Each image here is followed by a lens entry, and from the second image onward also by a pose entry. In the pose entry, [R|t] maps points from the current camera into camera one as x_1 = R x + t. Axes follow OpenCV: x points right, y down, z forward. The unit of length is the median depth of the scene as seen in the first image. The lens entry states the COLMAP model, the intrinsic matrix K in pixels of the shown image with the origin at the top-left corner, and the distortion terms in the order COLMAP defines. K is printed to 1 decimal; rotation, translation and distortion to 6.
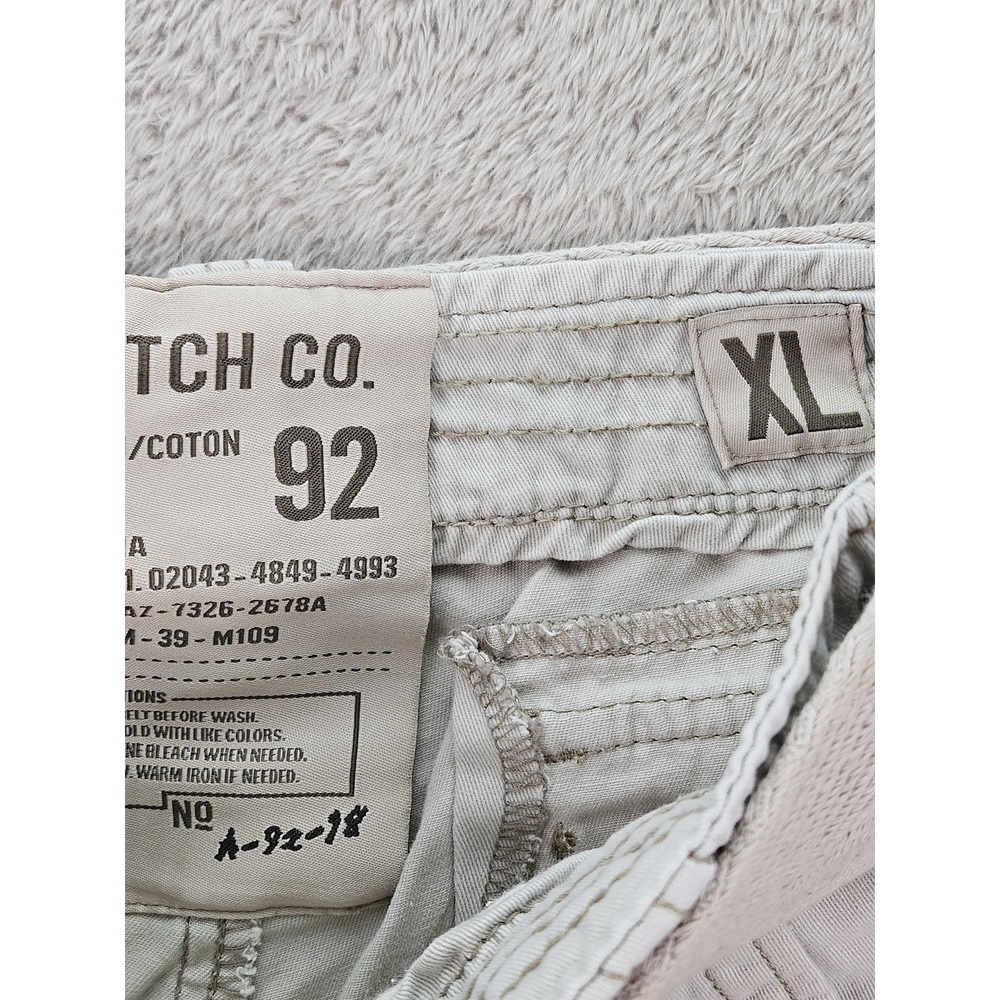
lens RADIAL K [[1432.5, 0, 499.6], [0, 1432.5, 535.1], [0, 0, 1]] dist [0.085878, -0.125578]
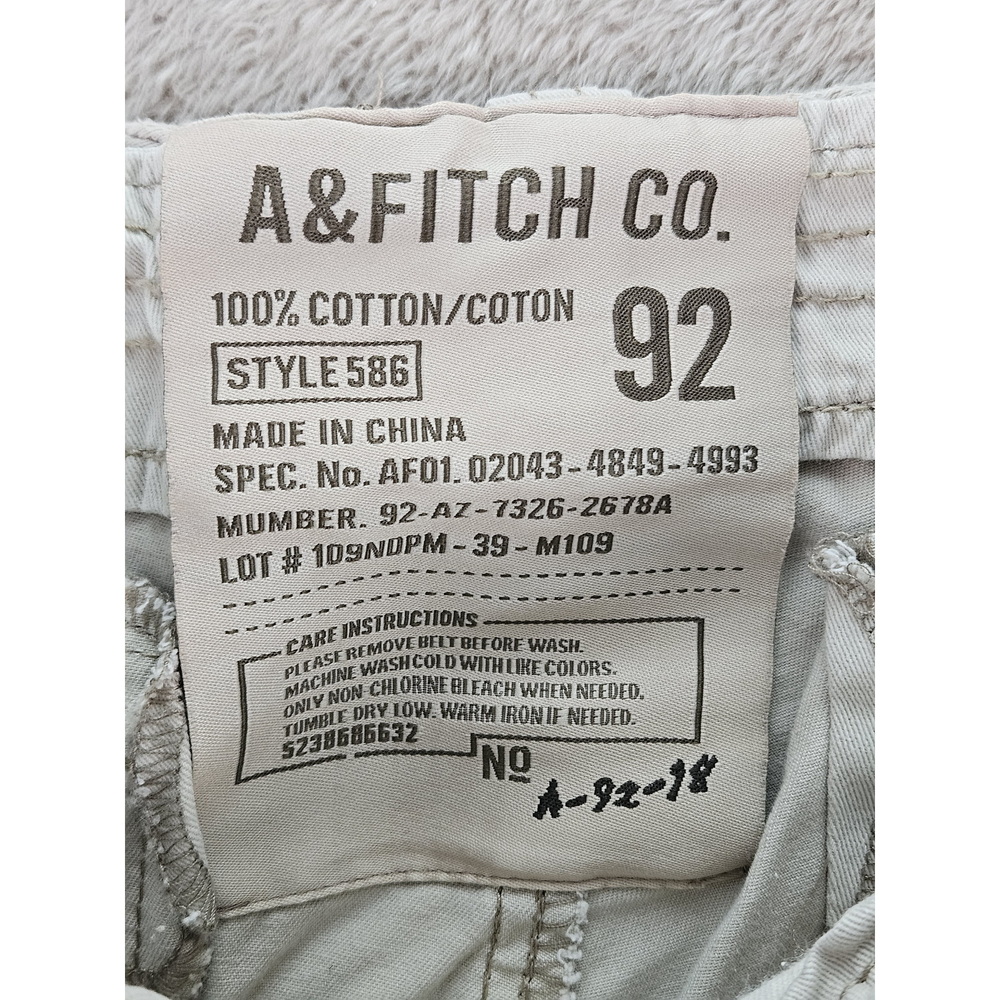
lens RADIAL K [[1432.5, 0, 499.6], [0, 1432.5, 535.1], [0, 0, 1]] dist [0.085878, -0.125578]
pose [[0.996127, -0.007593, -0.087600, -0.144254], [0.005294, 0.999636, -0.026449, 0.084751], [0.087769, 0.025883, 0.995805, 0.170334]]
